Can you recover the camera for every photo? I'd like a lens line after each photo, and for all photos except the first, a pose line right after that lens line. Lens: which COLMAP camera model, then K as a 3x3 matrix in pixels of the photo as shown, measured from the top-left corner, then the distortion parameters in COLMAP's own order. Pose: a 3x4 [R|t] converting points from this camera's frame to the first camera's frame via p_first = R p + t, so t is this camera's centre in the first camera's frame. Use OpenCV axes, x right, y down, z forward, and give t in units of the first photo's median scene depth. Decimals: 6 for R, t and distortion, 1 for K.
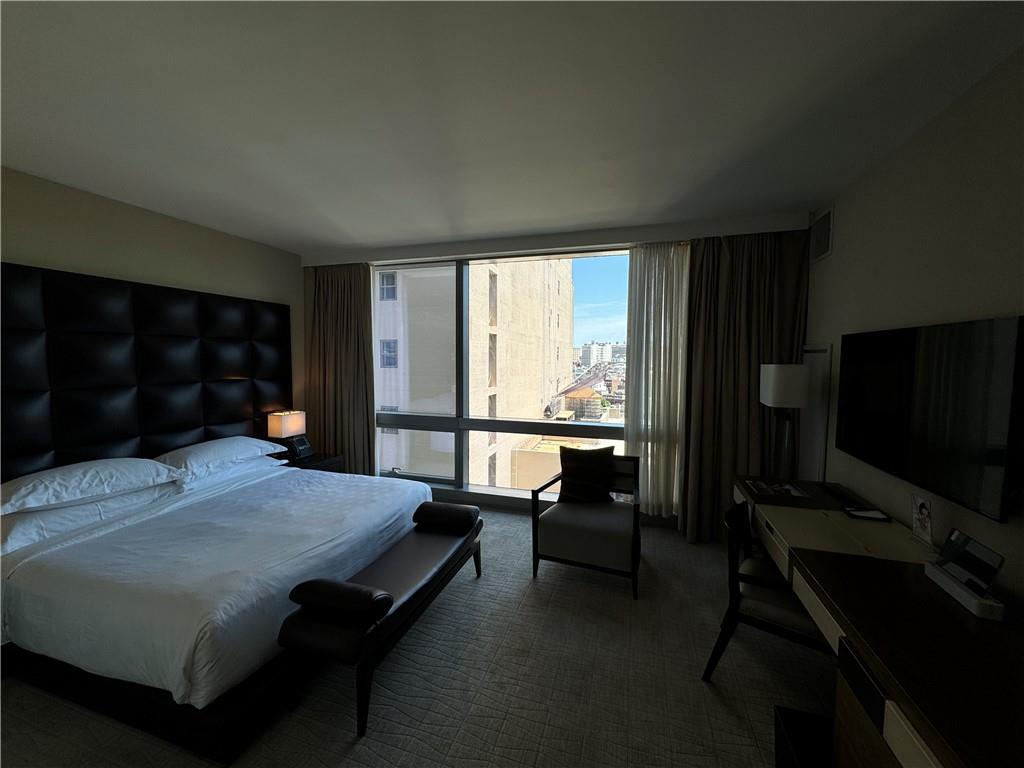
lens RADIAL K [[414.6, 0, 512.4], [0, 414.6, 373.9], [0, 0, 1]] dist [0.011607, -0.000681]
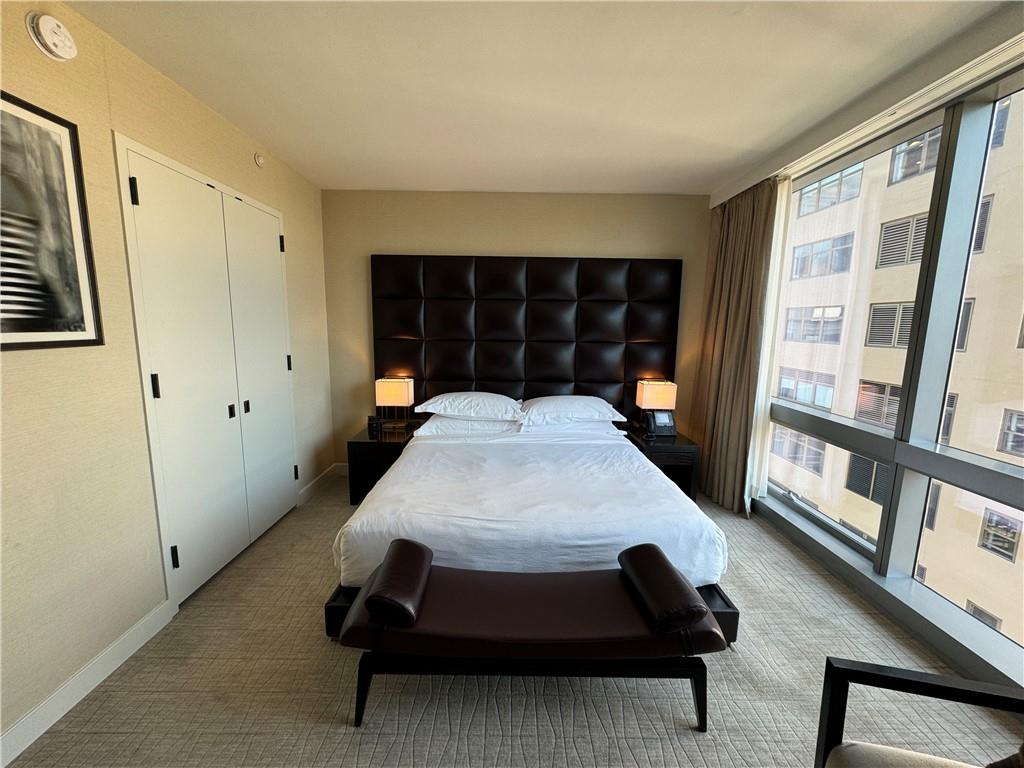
lens RADIAL K [[414.6, 0, 514.0], [0, 414.6, 378.4], [0, 0, 1]] dist [0.011607, -0.000681]
pose [[0.295399, 0.128657, -0.946671, 0.301691], [-0.053517, 0.991563, 0.118058, -0.006299], [0.953874, 0.015789, 0.299793, 0.618845]]
